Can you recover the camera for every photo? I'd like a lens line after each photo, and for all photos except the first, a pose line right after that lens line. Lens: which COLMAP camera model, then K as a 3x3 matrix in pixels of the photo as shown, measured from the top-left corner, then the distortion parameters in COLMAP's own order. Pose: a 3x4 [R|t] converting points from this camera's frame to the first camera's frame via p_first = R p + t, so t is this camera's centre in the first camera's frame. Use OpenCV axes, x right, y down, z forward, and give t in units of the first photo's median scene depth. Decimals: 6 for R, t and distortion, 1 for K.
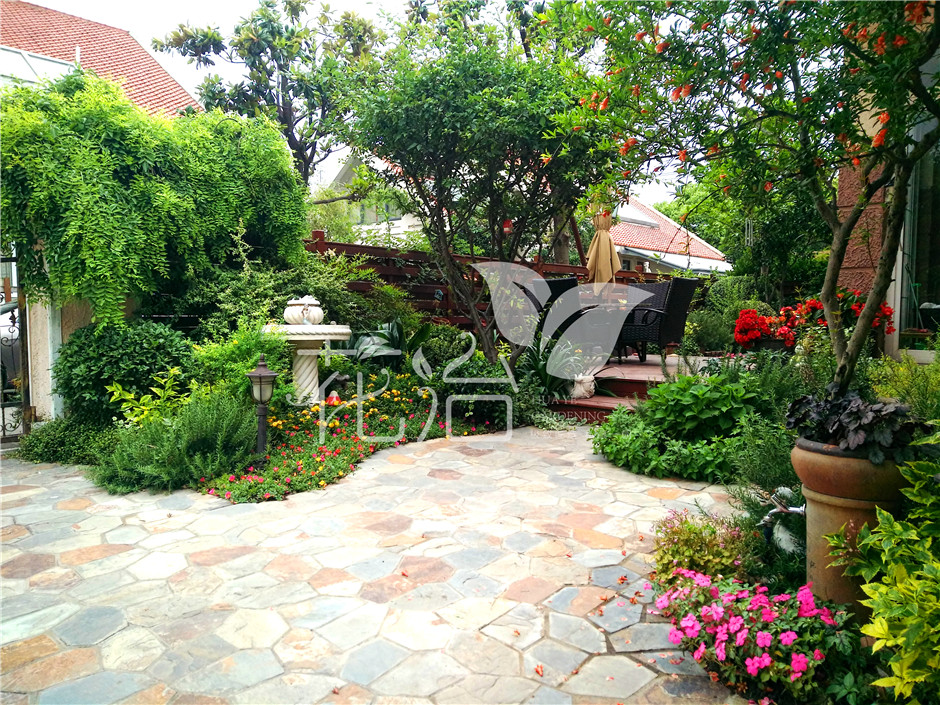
lens RADIAL K [[703.0, 0, 470.8], [0, 703.0, 351.1], [0, 0, 1]] dist [0.017918, 0.000099]
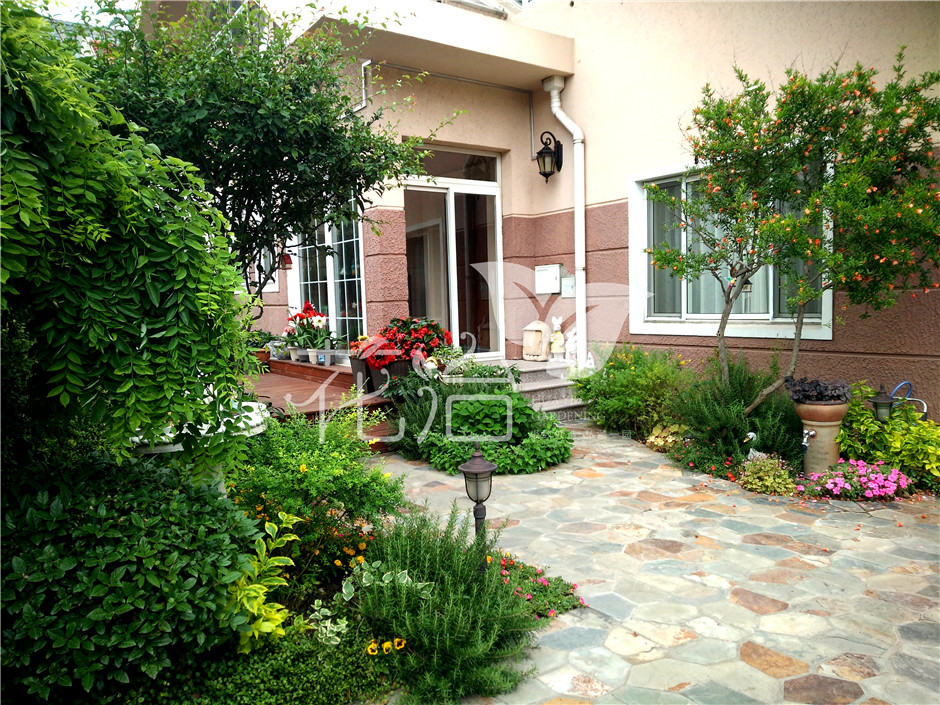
lens RADIAL K [[703.0, 0, 468.9], [0, 703.0, 351.6], [0, 0, 1]] dist [0.017918, 0.000099]
pose [[0.246484, -0.094054, 0.964572, -1.027425], [0.083133, 0.993663, 0.075647, -0.158209], [-0.965575, 0.061542, 0.252741, 0.765128]]
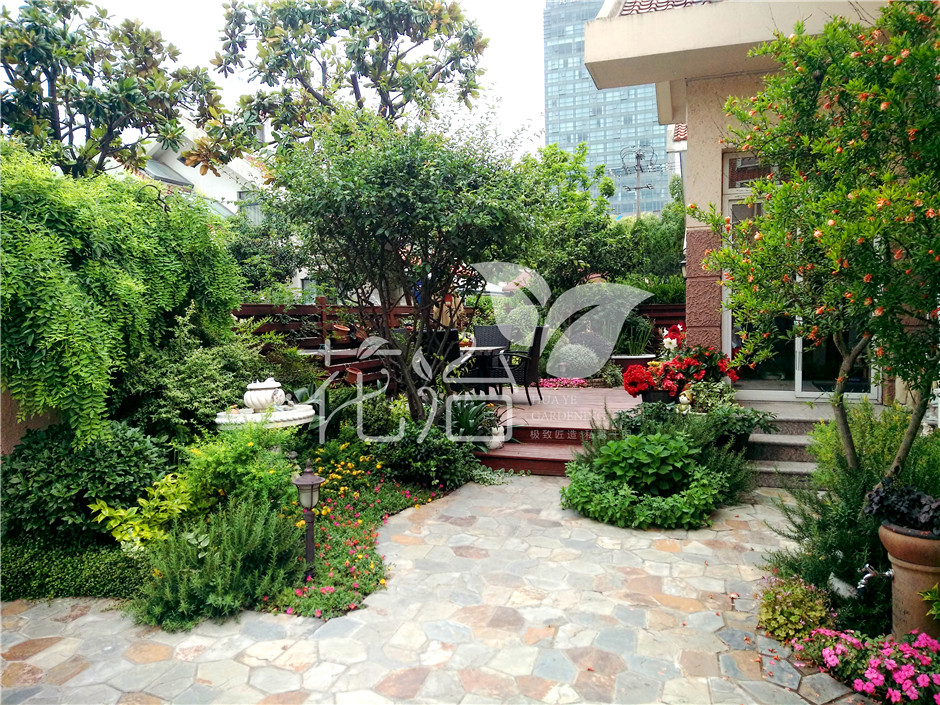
lens RADIAL K [[703.0, 0, 473.2], [0, 703.0, 354.0], [0, 0, 1]] dist [0.017918, 0.000099]
pose [[0.928982, -0.043281, 0.367587, -0.419517], [0.044472, 0.998997, 0.005235, -0.134541], [-0.367445, 0.011484, 0.929975, -0.011353]]
